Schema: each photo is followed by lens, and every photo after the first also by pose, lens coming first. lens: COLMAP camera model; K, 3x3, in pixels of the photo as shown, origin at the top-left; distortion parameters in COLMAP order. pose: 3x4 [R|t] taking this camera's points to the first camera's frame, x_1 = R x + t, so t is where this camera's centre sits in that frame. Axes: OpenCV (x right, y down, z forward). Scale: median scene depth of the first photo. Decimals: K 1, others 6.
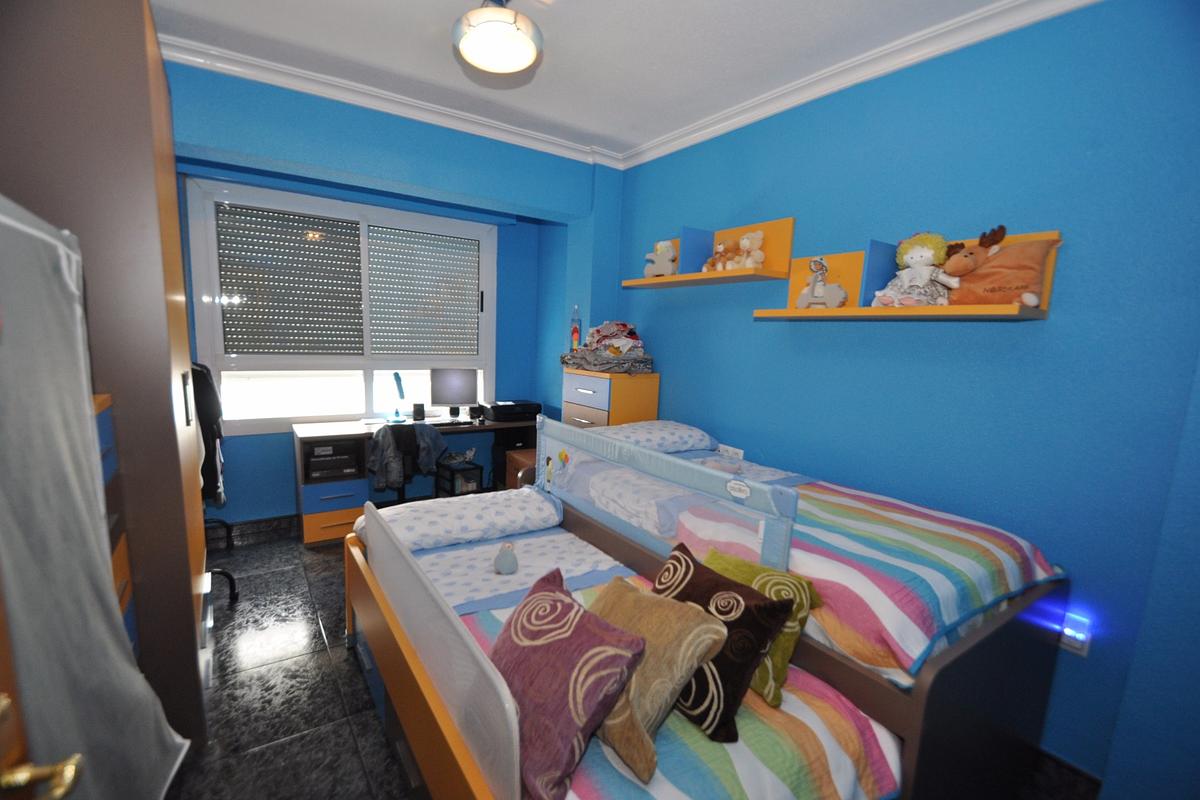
lens RADIAL K [[532.4, 0, 594.9], [0, 532.4, 413.6], [0, 0, 1]] dist [0.017076, -0.013976]
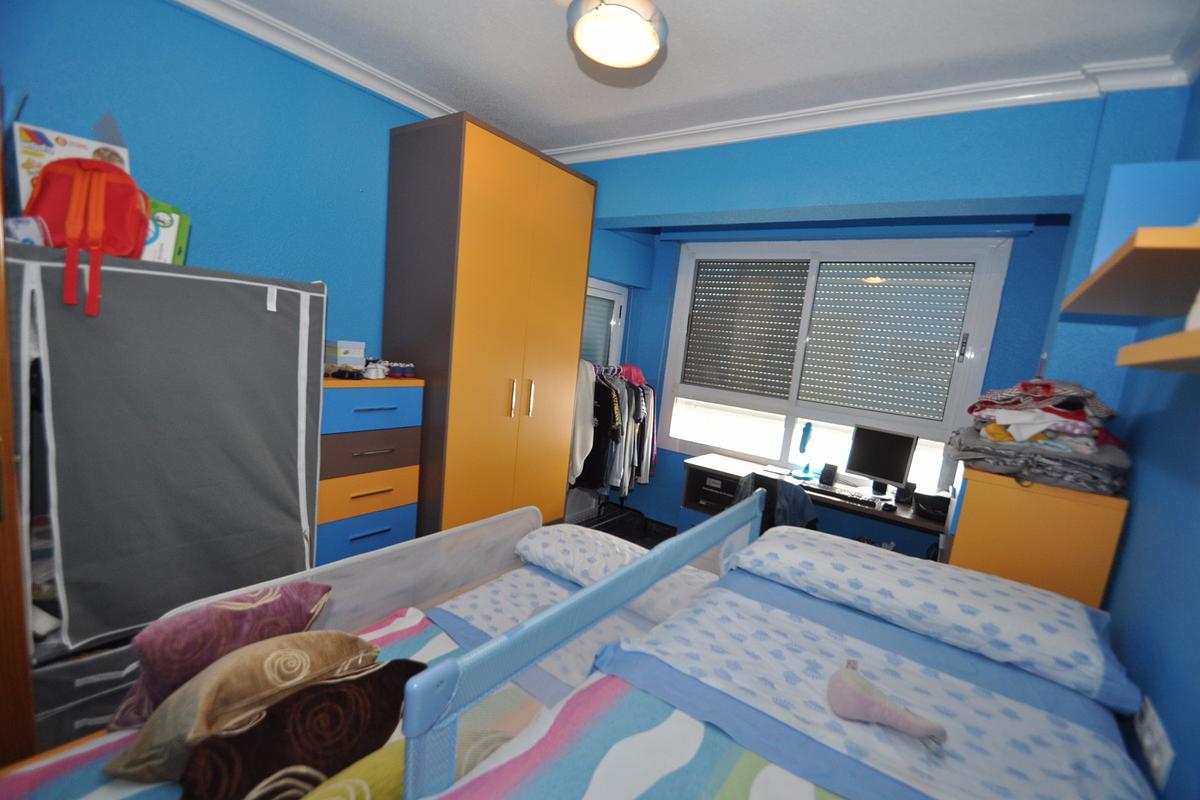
lens RADIAL K [[532.4, 0, 594.9], [0, 532.4, 413.6], [0, 0, 1]] dist [0.017076, -0.013976]
pose [[0.343860, 0.133513, -0.929481, 0.356738], [-0.231493, 0.971343, 0.053886, -0.063590], [0.910039, 0.196639, 0.364913, 0.390901]]
